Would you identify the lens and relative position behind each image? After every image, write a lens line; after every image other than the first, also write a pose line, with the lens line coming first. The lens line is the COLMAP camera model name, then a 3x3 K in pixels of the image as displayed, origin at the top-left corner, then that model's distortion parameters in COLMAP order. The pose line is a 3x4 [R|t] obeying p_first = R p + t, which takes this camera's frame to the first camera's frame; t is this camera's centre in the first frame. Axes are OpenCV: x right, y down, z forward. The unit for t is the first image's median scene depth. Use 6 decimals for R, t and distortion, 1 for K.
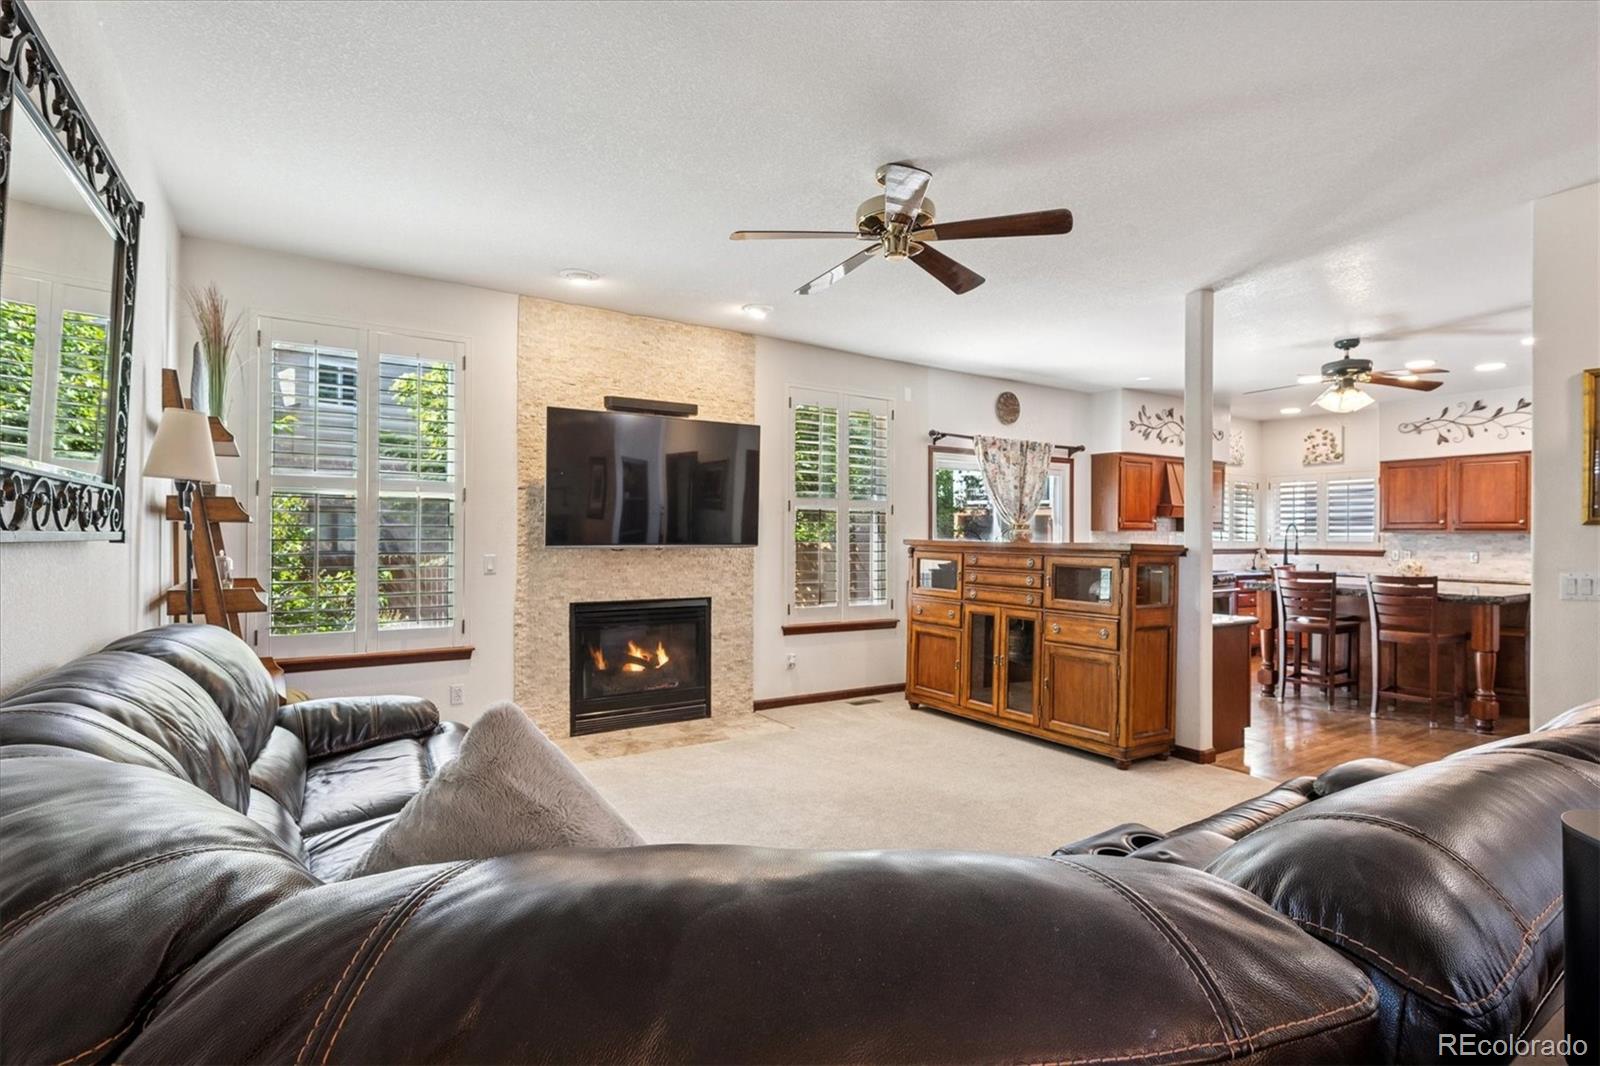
lens RADIAL K [[782.2, 0, 799.6], [0, 782.2, 533.0], [0, 0, 1]] dist [0.002039, -0.000159]
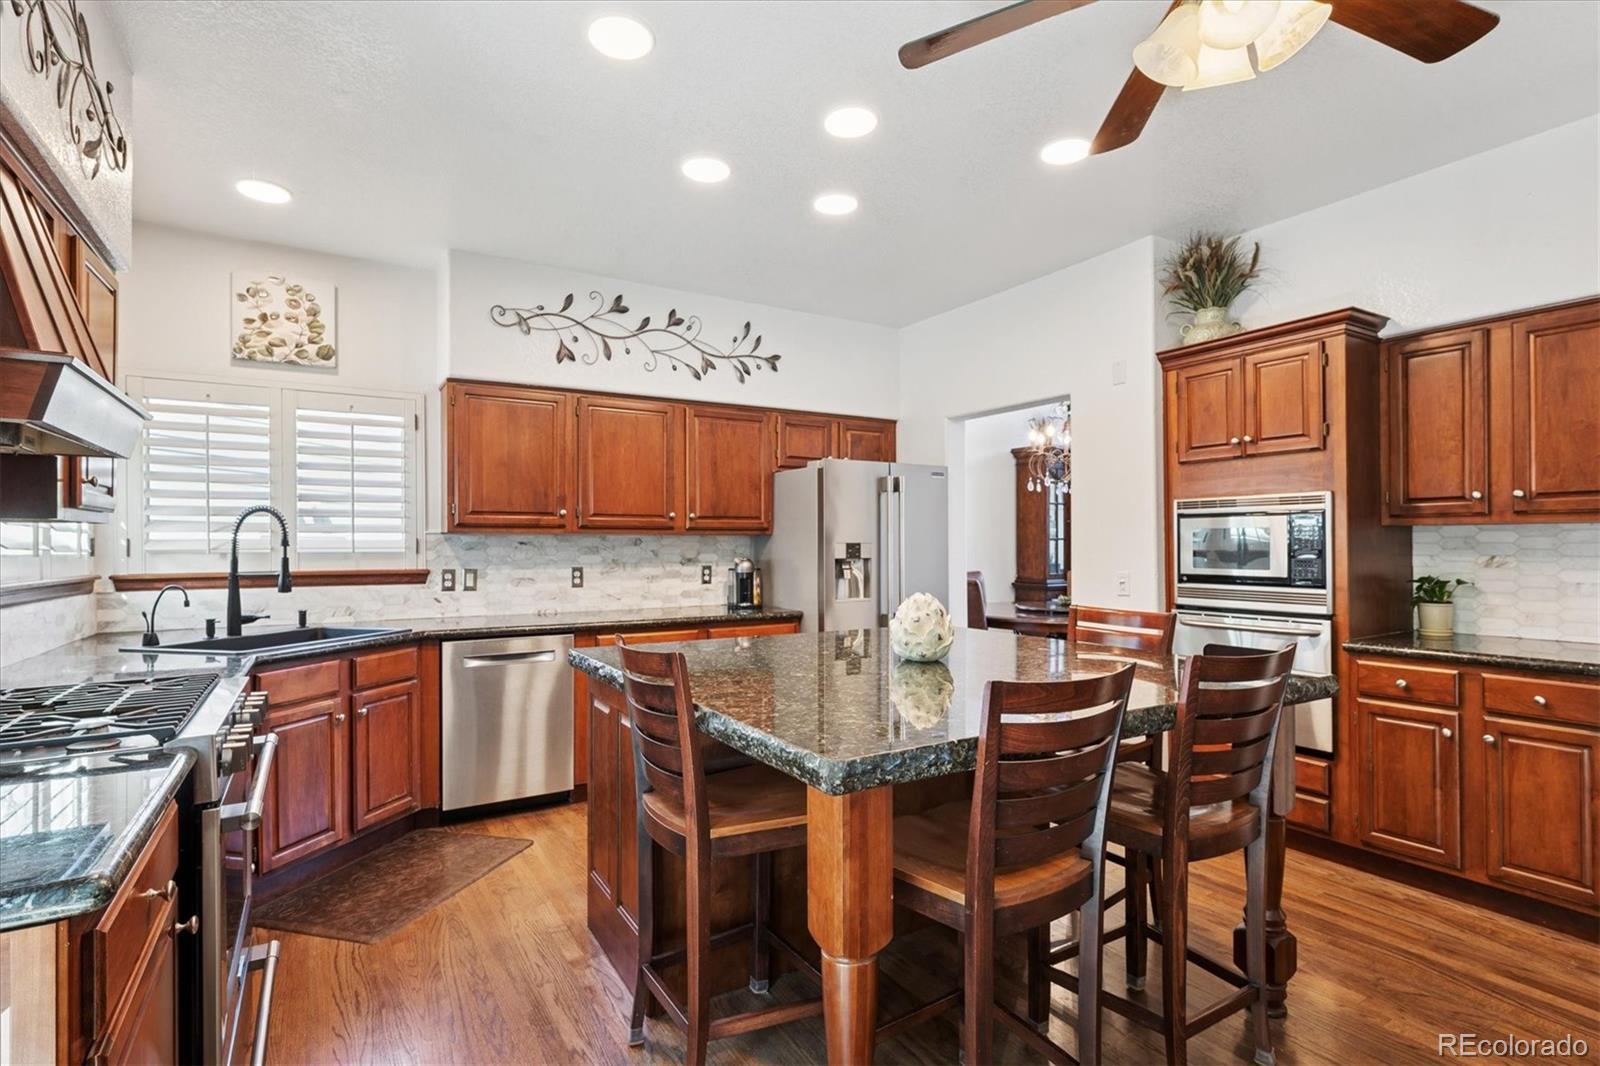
lens RADIAL K [[782.2, 0, 800.1], [0, 782.2, 544.2], [0, 0, 1]] dist [0.002039, -0.000159]
pose [[0.030821, 0.001155, 0.999524, 0.473869], [0.003085, 0.999994, -0.001251, 0.013304], [-0.999520, 0.003122, 0.030817, 1.284431]]
